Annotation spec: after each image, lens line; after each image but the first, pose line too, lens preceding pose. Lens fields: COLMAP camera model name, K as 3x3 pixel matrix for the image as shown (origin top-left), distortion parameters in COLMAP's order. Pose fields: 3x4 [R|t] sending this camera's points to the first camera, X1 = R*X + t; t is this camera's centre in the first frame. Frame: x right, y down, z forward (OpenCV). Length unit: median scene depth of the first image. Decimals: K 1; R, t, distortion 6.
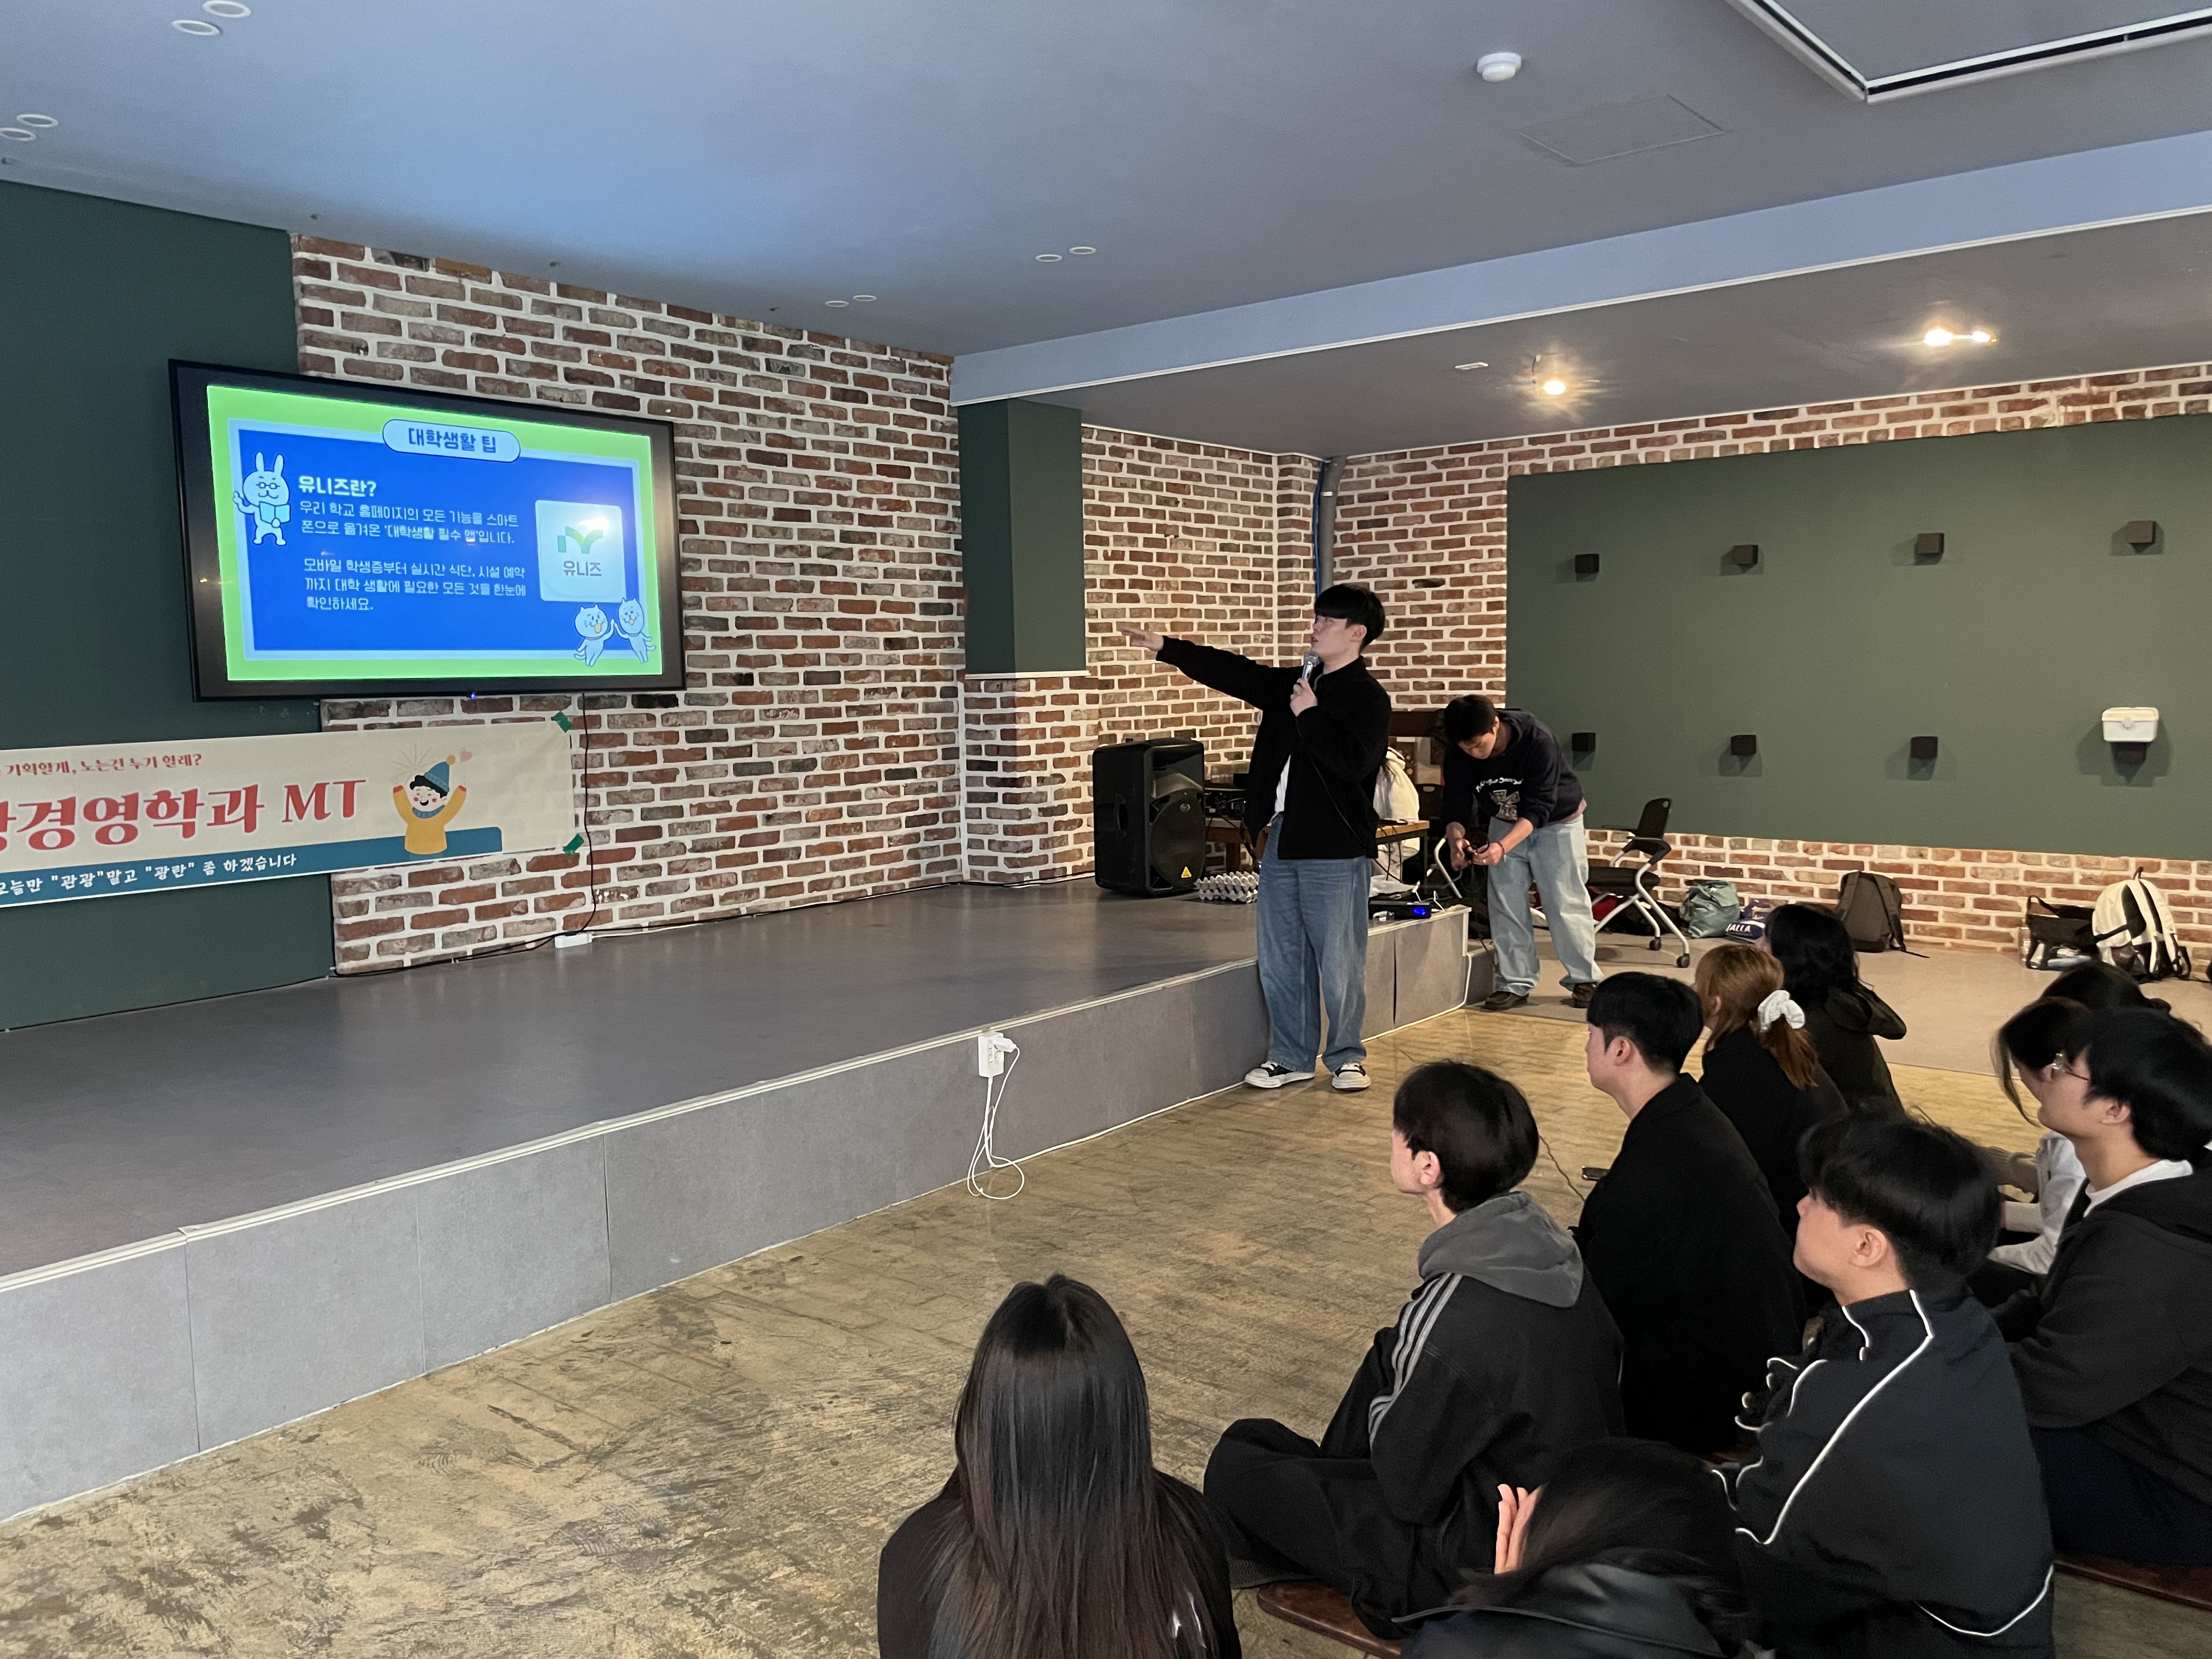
lens RADIAL K [[1631.7, 0, 1125.5], [0, 1631.7, 866.7], [0, 0, 1]] dist [0.001151, -0.010433]
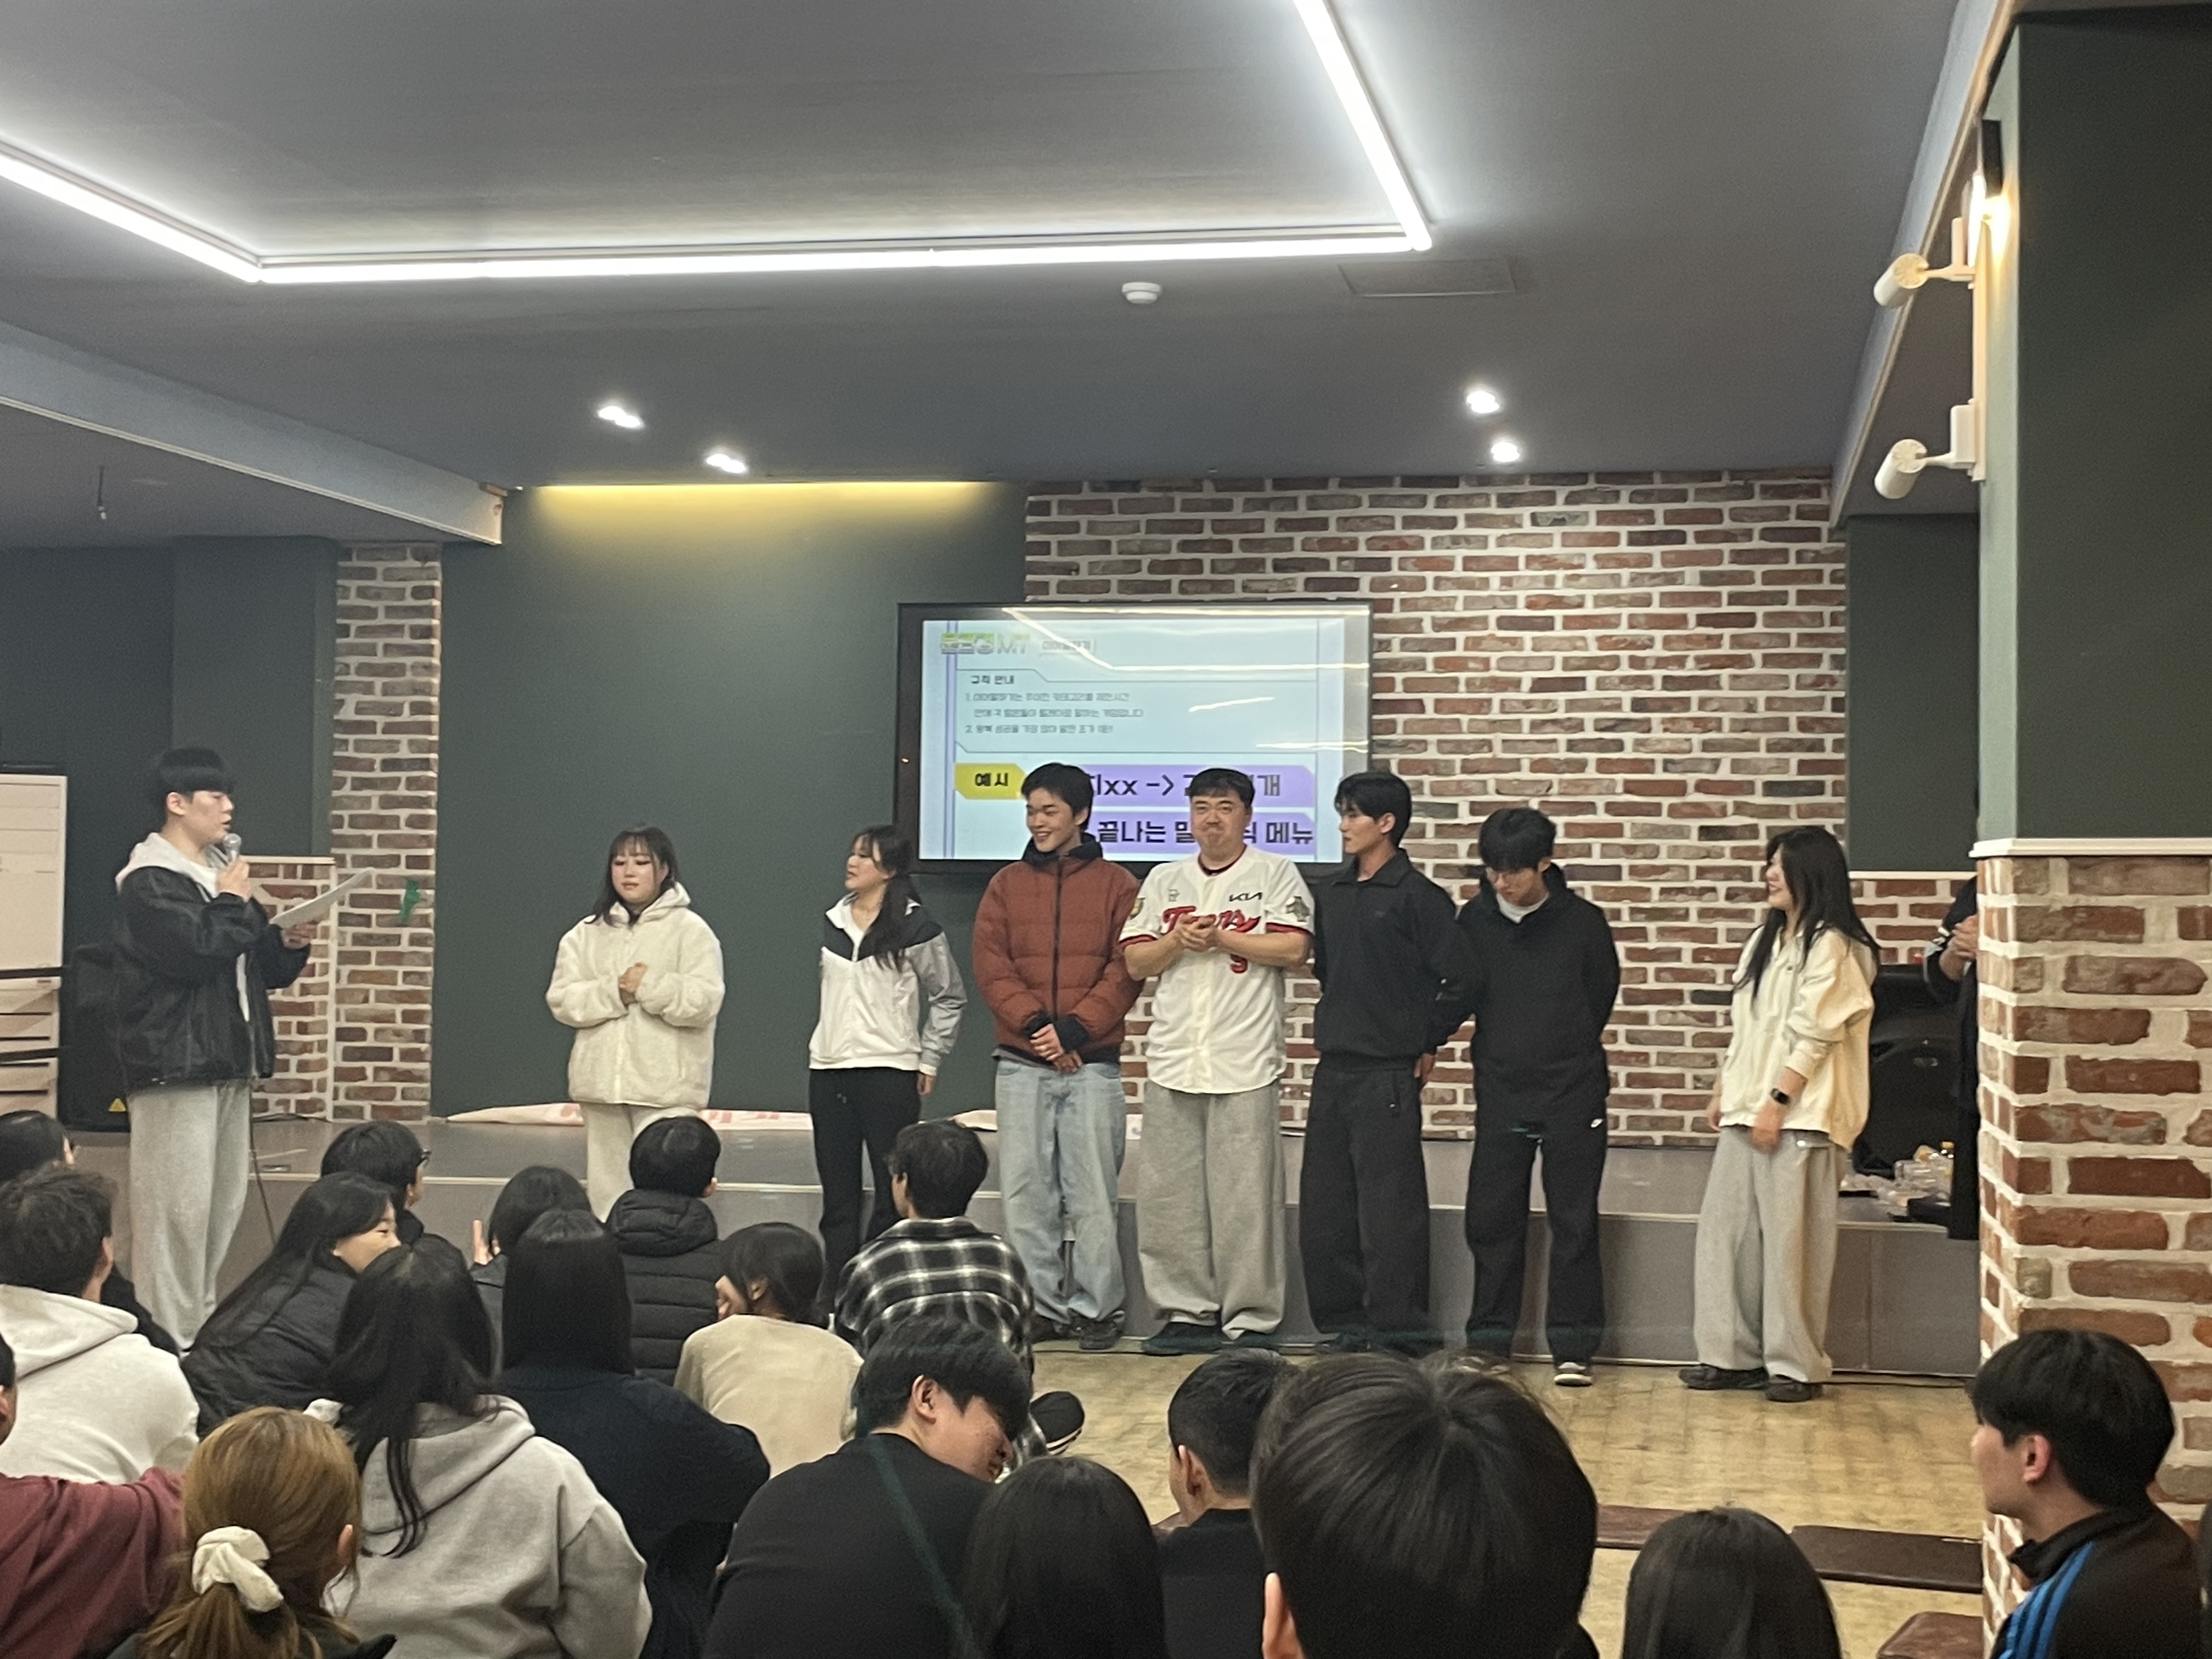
lens RADIAL K [[3099.0, 0, 1109.3], [0, 3099.0, 818.3], [0, 0, 1]] dist [0.028015, 0.000000]
pose [[0.467479, -0.001252, -0.884003, 1.106271], [-0.124033, 0.990014, -0.066993, -0.006045], [0.875259, 0.140964, 0.462655, 0.042631]]
